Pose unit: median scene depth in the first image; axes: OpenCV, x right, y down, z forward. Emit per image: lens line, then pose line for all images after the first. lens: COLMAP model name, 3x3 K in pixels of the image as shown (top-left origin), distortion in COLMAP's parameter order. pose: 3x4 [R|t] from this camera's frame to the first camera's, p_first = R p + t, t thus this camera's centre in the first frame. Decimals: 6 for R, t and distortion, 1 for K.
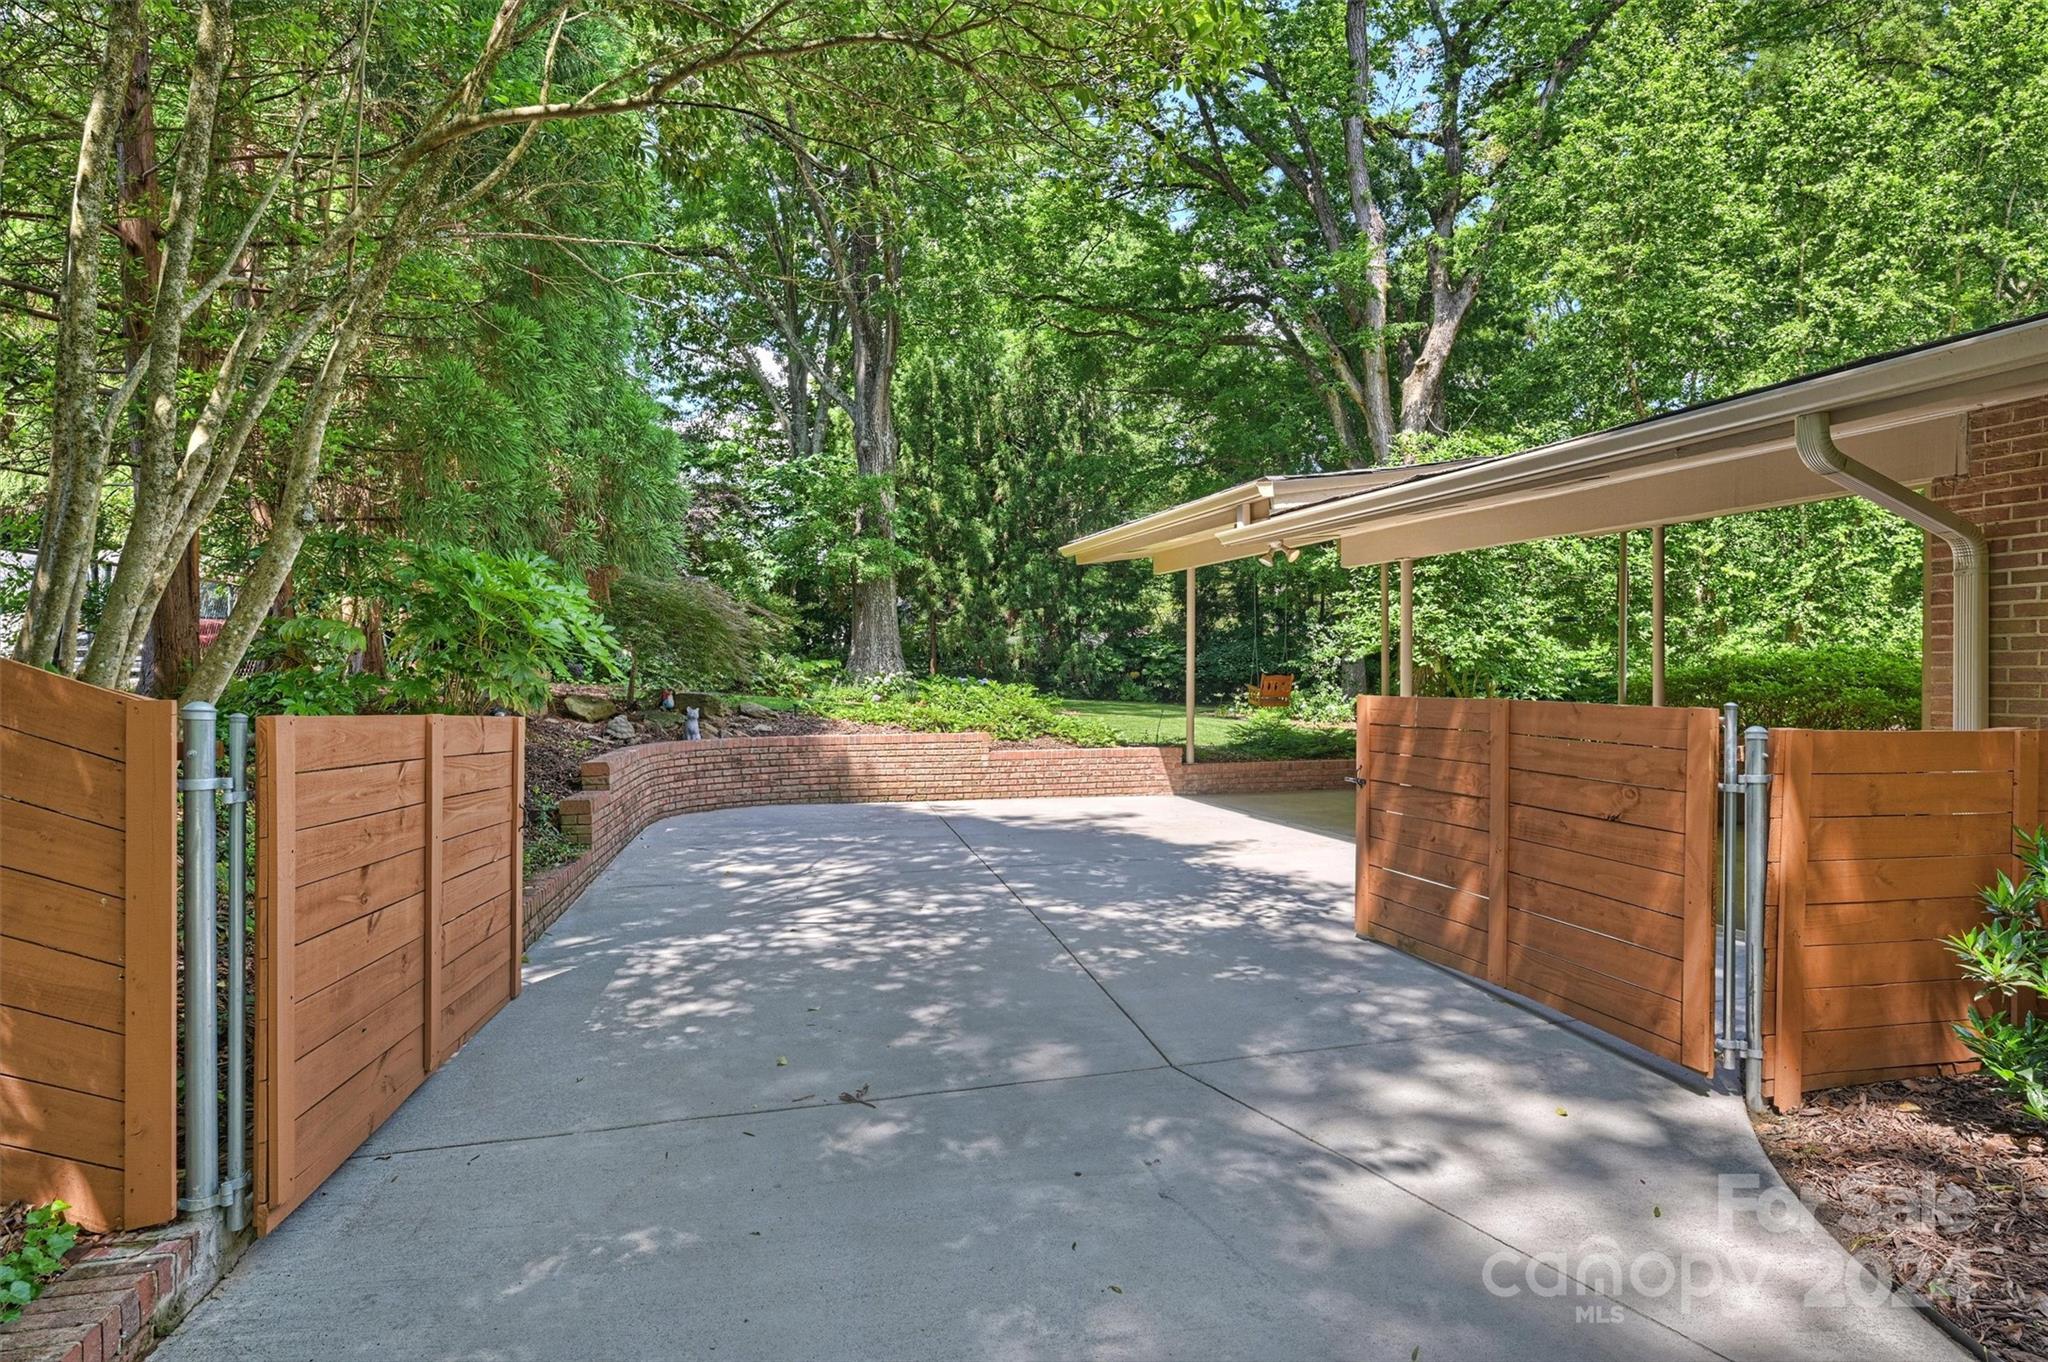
lens RADIAL K [[1116.4, 0, 1010.2], [0, 1116.4, 682.0], [0, 0, 1]] dist [-0.001140, 0.002469]
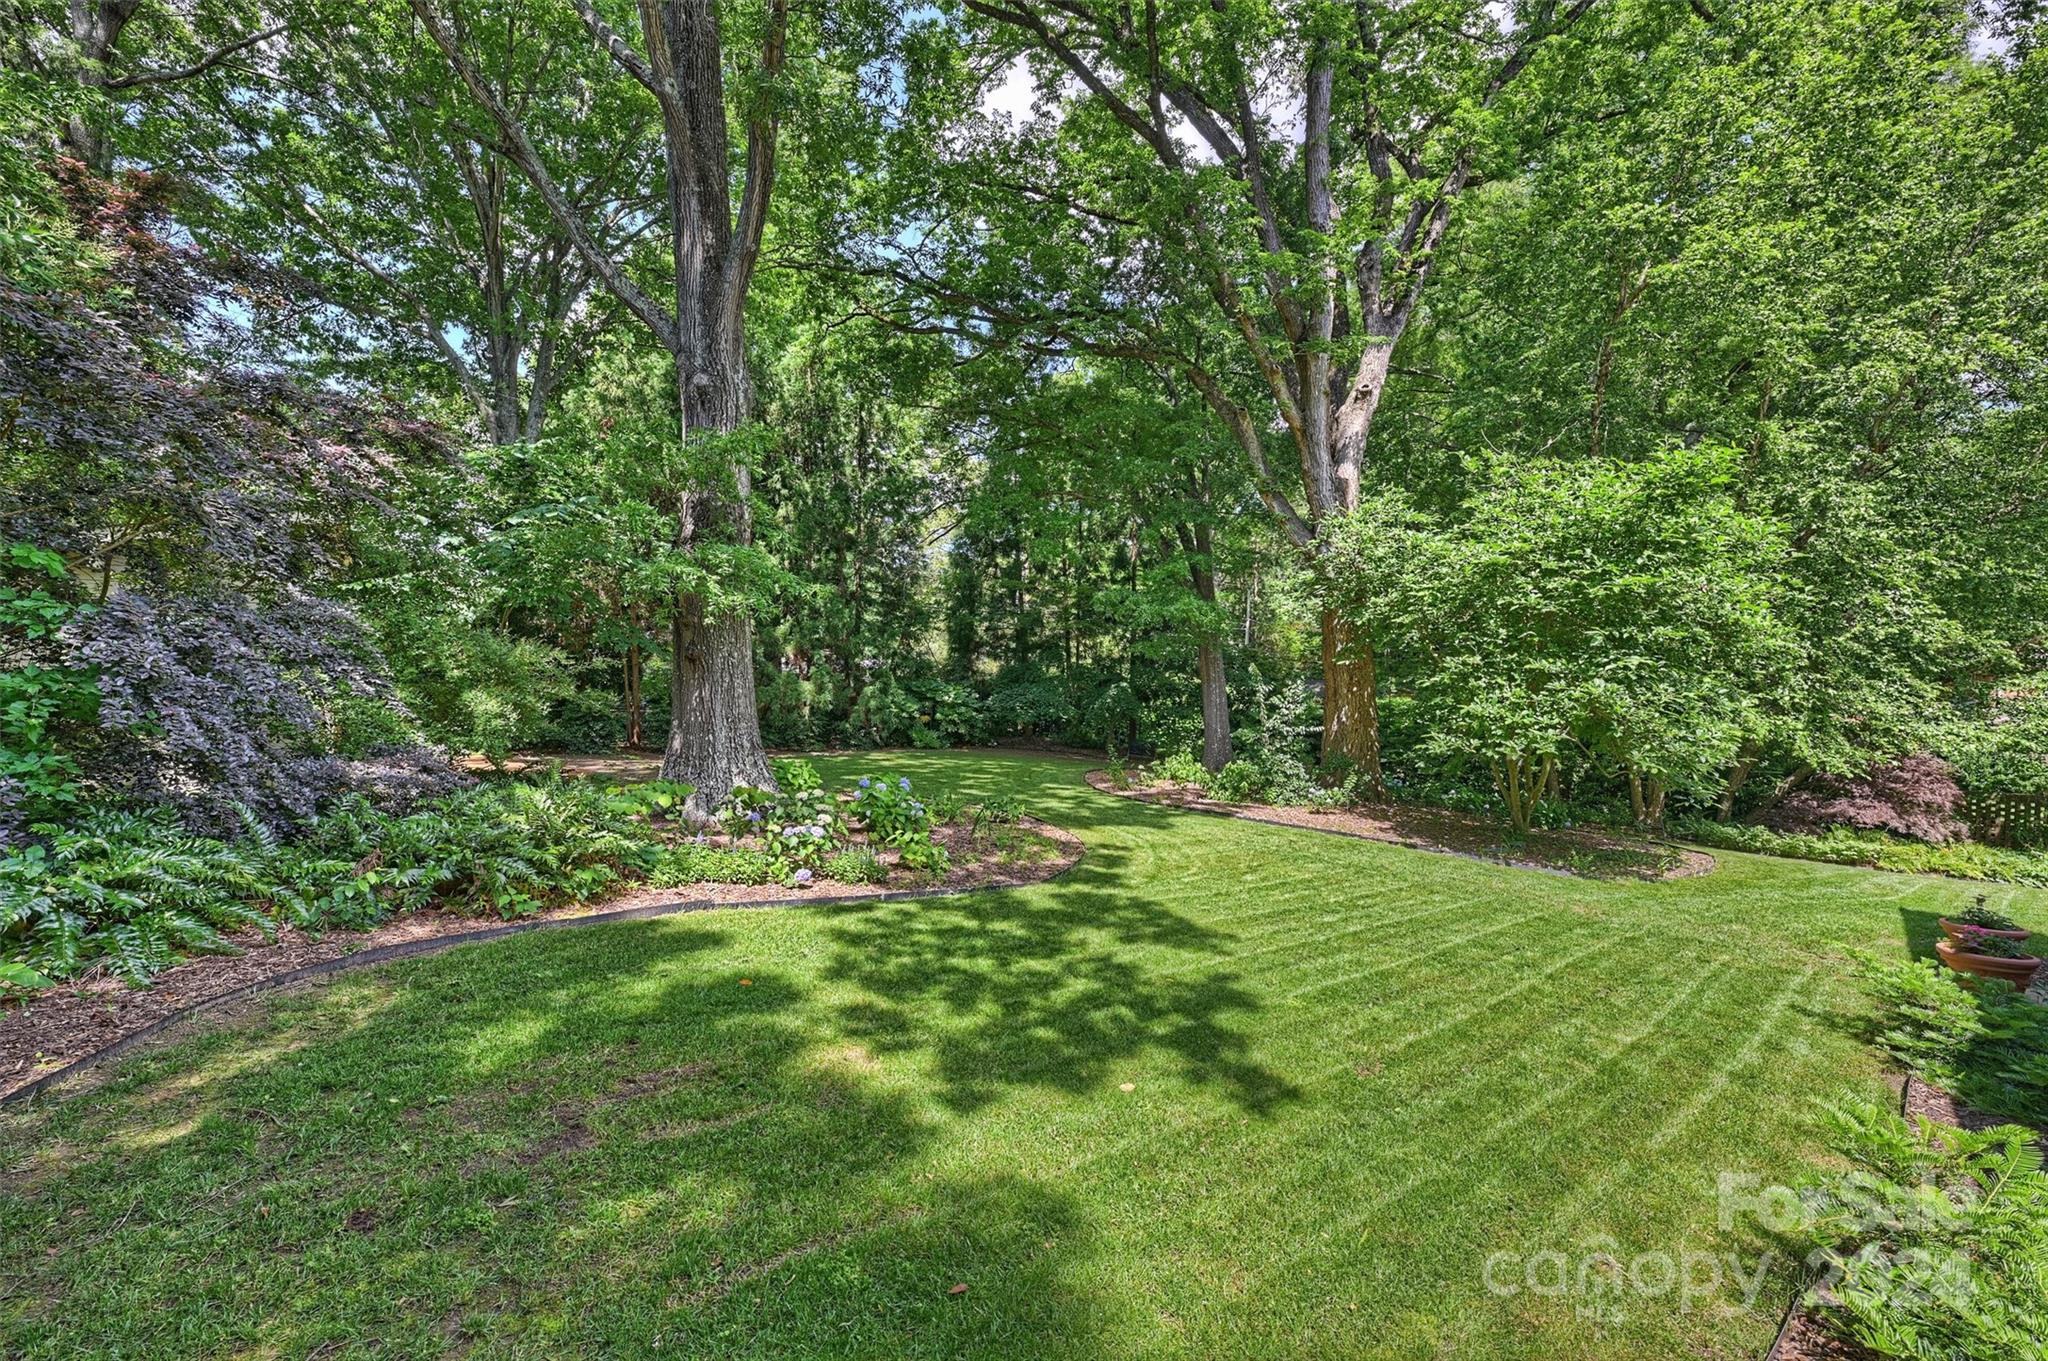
lens RADIAL K [[806.6, 0, 1012.8], [0, 806.6, 677.3], [0, 0, 1]] dist [0.002077, 0.000120]
pose [[0.917782, -0.000475, 0.397084, -0.148076], [0.004949, 0.999935, -0.010241, -0.055773], [-0.397054, 0.011364, 0.917725, 0.557285]]
